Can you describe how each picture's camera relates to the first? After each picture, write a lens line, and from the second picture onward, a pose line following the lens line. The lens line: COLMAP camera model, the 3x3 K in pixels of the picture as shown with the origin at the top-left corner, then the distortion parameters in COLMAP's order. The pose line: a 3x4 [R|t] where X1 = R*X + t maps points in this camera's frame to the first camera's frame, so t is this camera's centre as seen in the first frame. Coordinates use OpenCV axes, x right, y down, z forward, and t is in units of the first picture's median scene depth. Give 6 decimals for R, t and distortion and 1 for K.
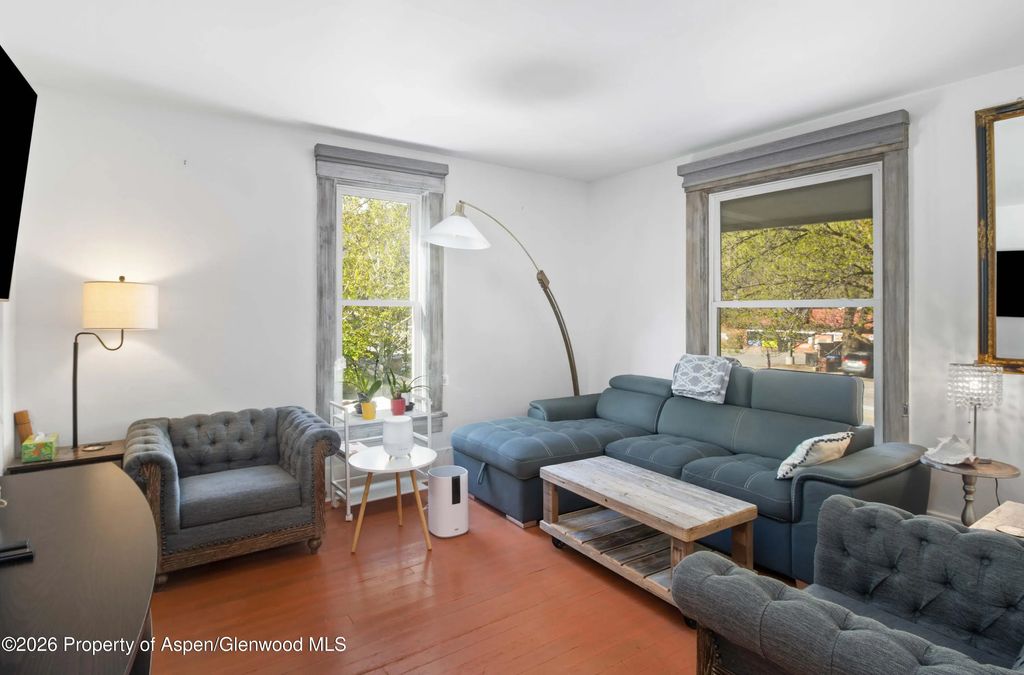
lens RADIAL K [[538.4, 0, 512.3], [0, 538.4, 307.1], [0, 0, 1]] dist [-0.042000, -0.000009]
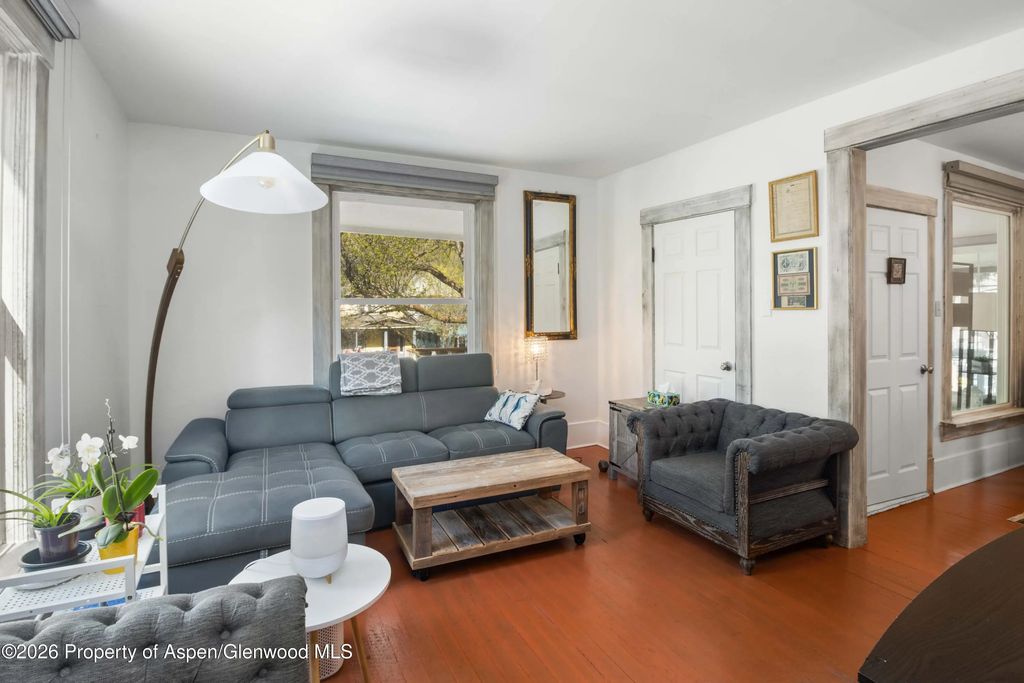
lens RADIAL K [[497.0, 0, 511.4], [0, 497.0, 310.6], [0, 0, 1]] dist [-0.000764, -0.000343]
pose [[0.143536, -0.012176, 0.989570, -0.674942], [0.002346, 0.999926, 0.011963, 0.000475], [-0.989642, 0.000605, 0.143553, 0.731899]]
